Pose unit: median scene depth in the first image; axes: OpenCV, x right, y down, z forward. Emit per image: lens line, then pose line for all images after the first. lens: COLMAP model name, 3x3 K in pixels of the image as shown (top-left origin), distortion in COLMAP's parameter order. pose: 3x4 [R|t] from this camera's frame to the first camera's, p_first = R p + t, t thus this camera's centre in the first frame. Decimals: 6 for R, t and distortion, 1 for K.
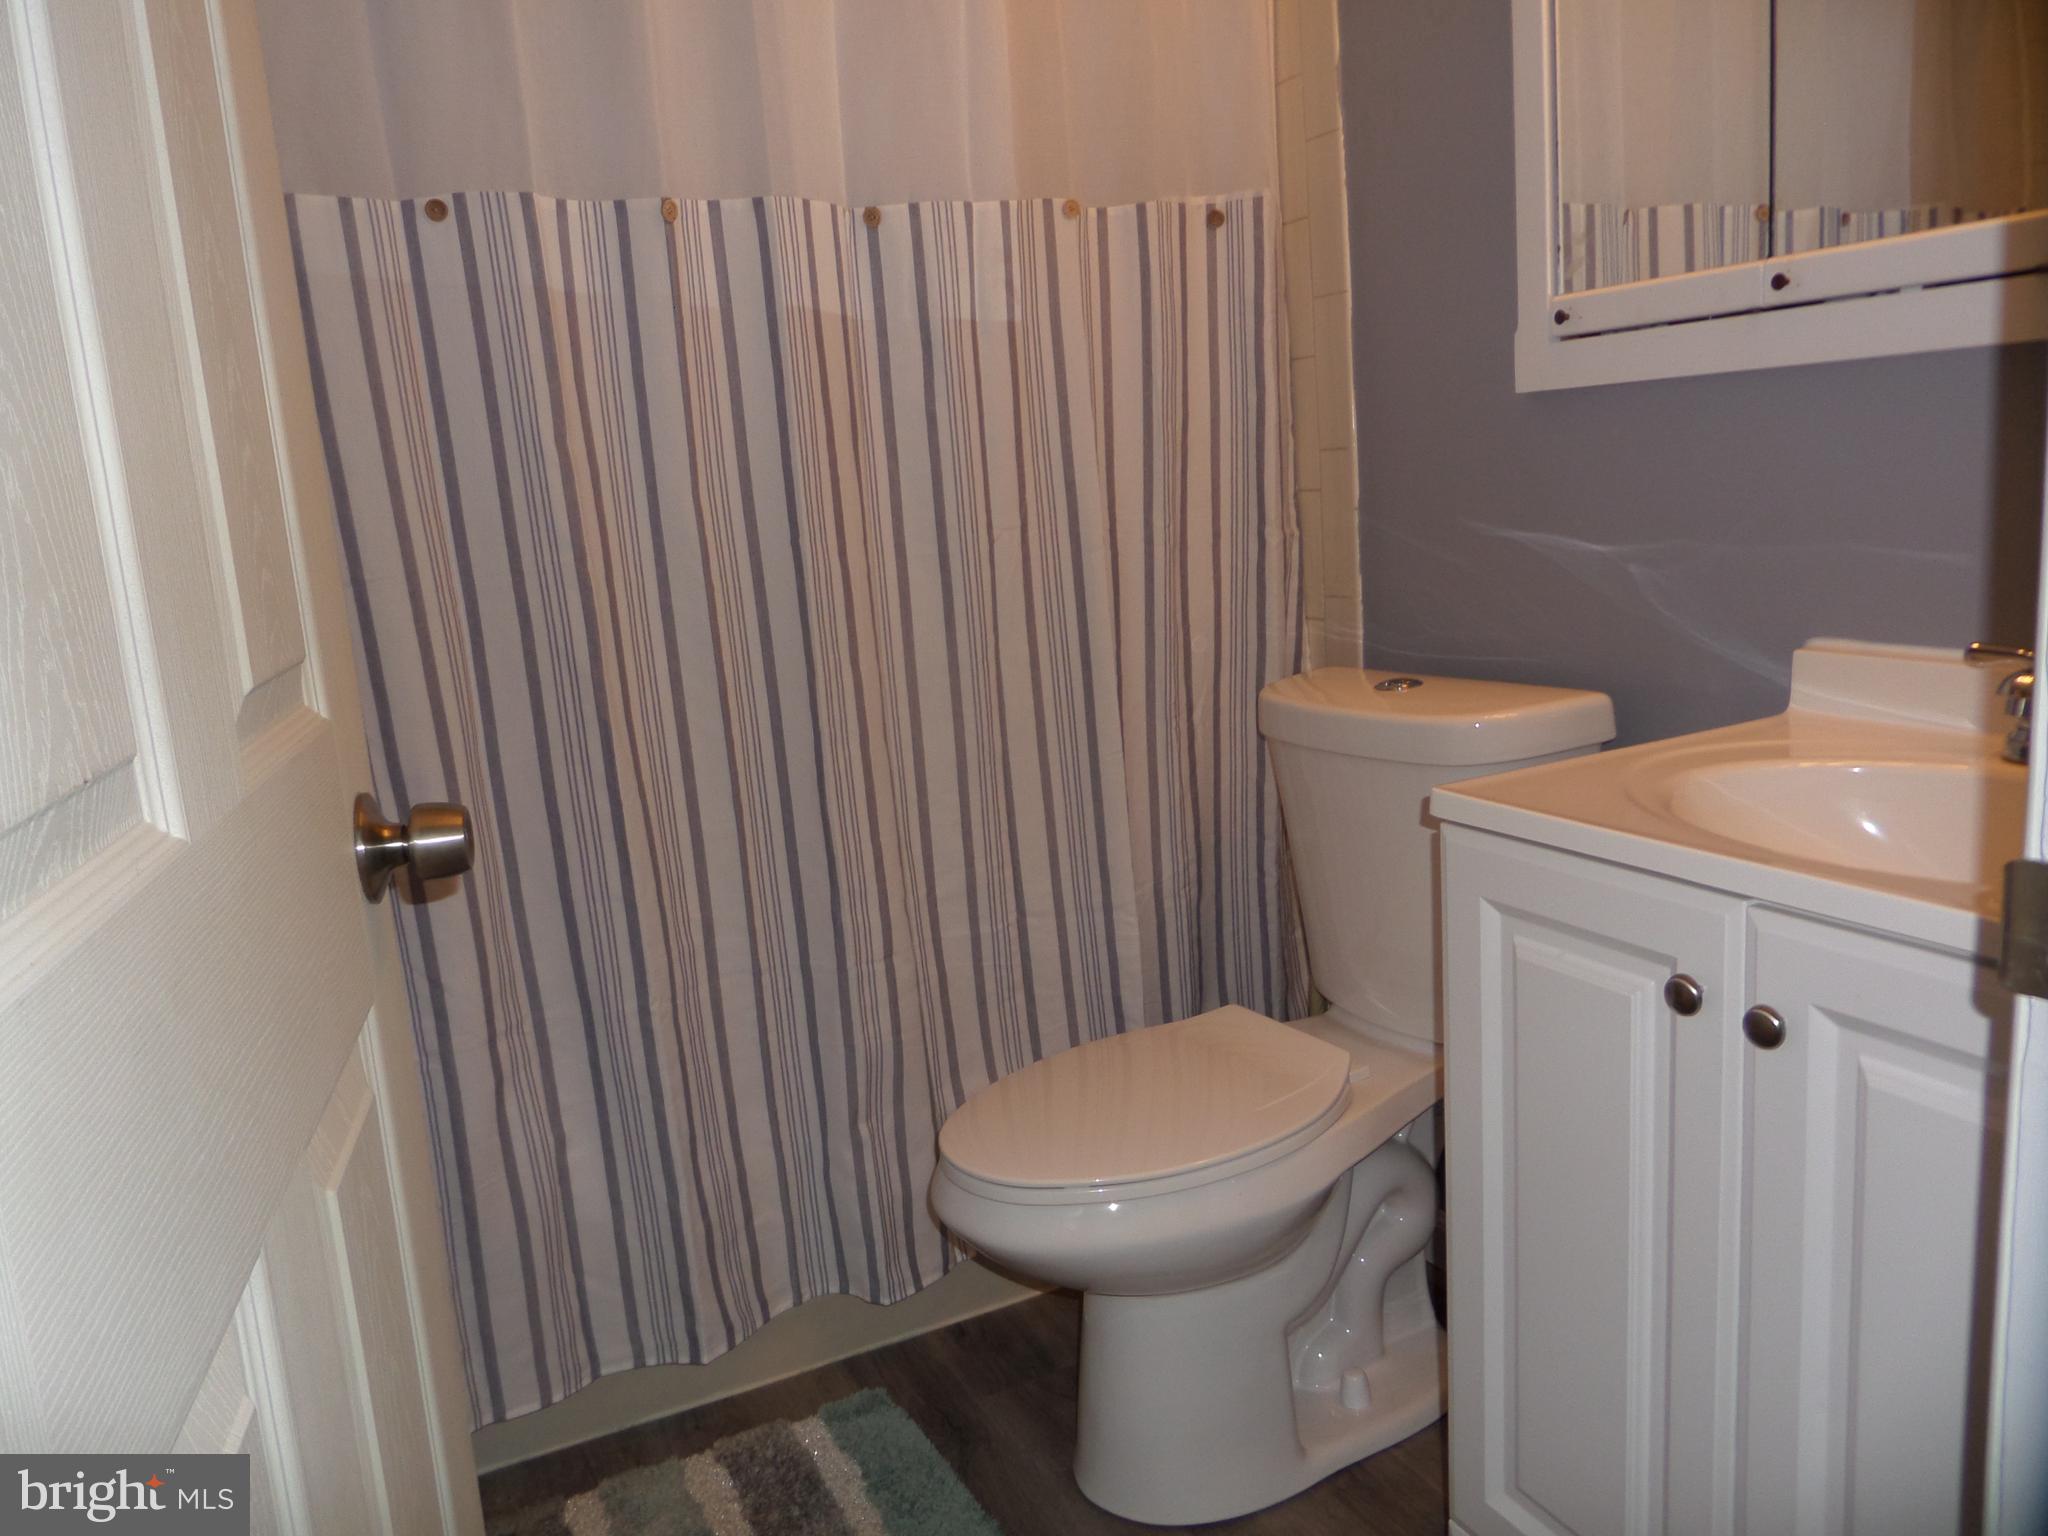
lens RADIAL K [[1489.0, 0, 1028.2], [0, 1489.0, 770.8], [0, 0, 1]] dist [-0.009468, -0.010994]
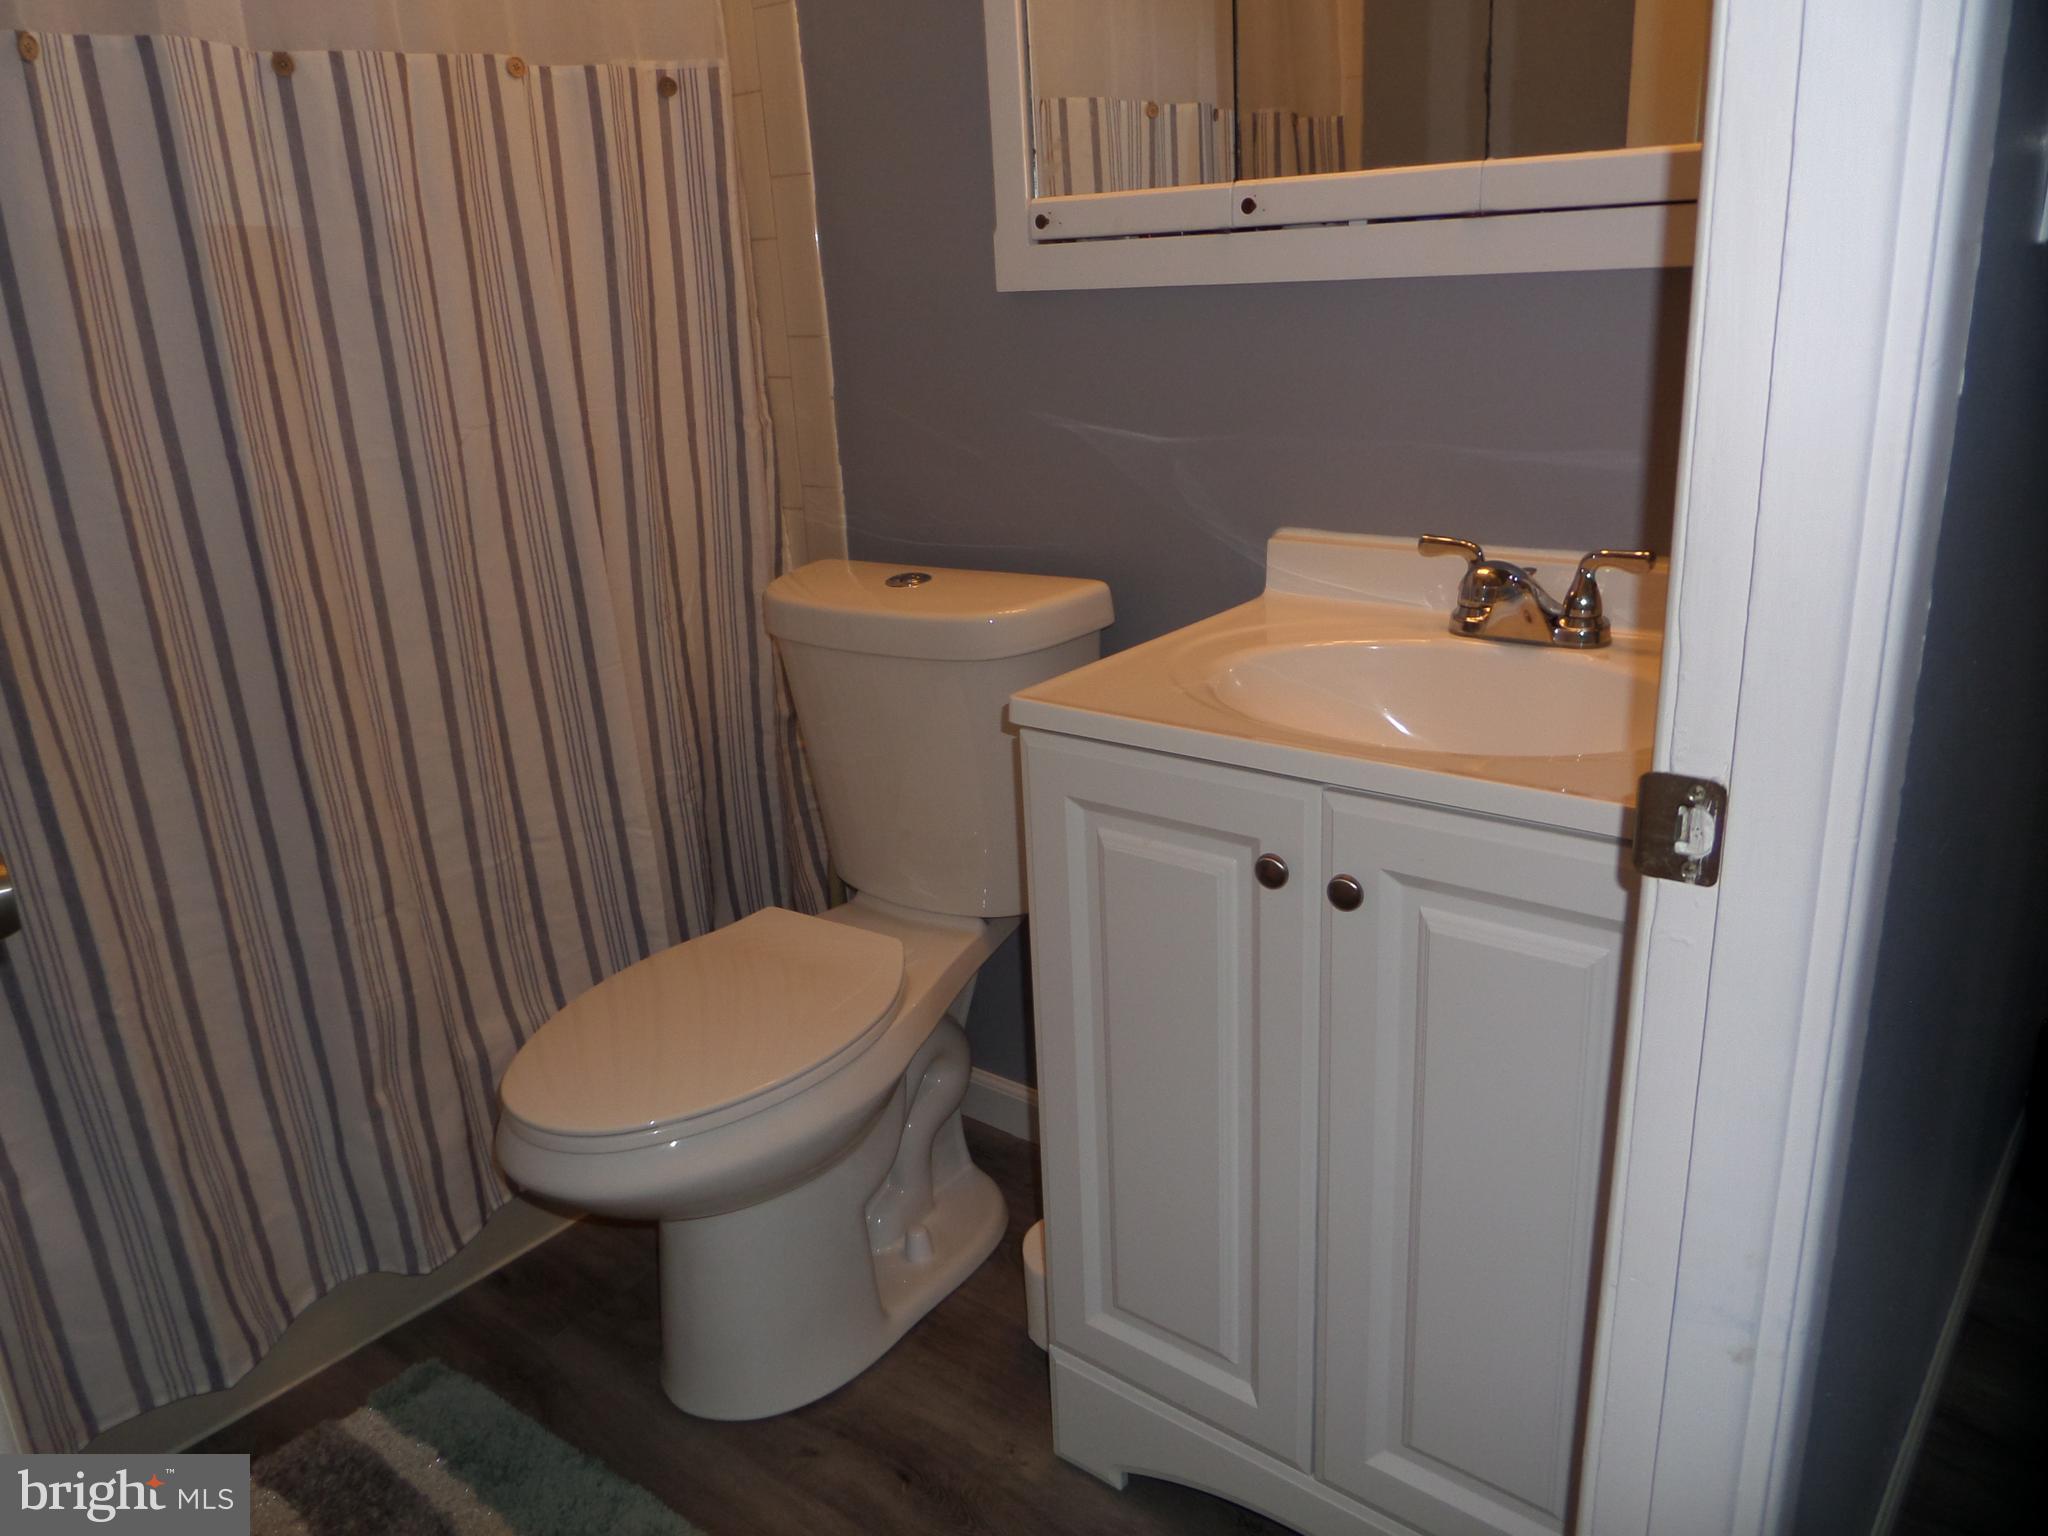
lens RADIAL K [[1489.0, 0, 1029.6], [0, 1489.0, 768.5], [0, 0, 1]] dist [-0.009468, -0.010994]
pose [[0.907360, -0.109490, 0.405844, -0.101602], [0.067960, 0.990990, 0.115412, -0.039769], [-0.414823, -0.077139, 0.906626, 0.022112]]
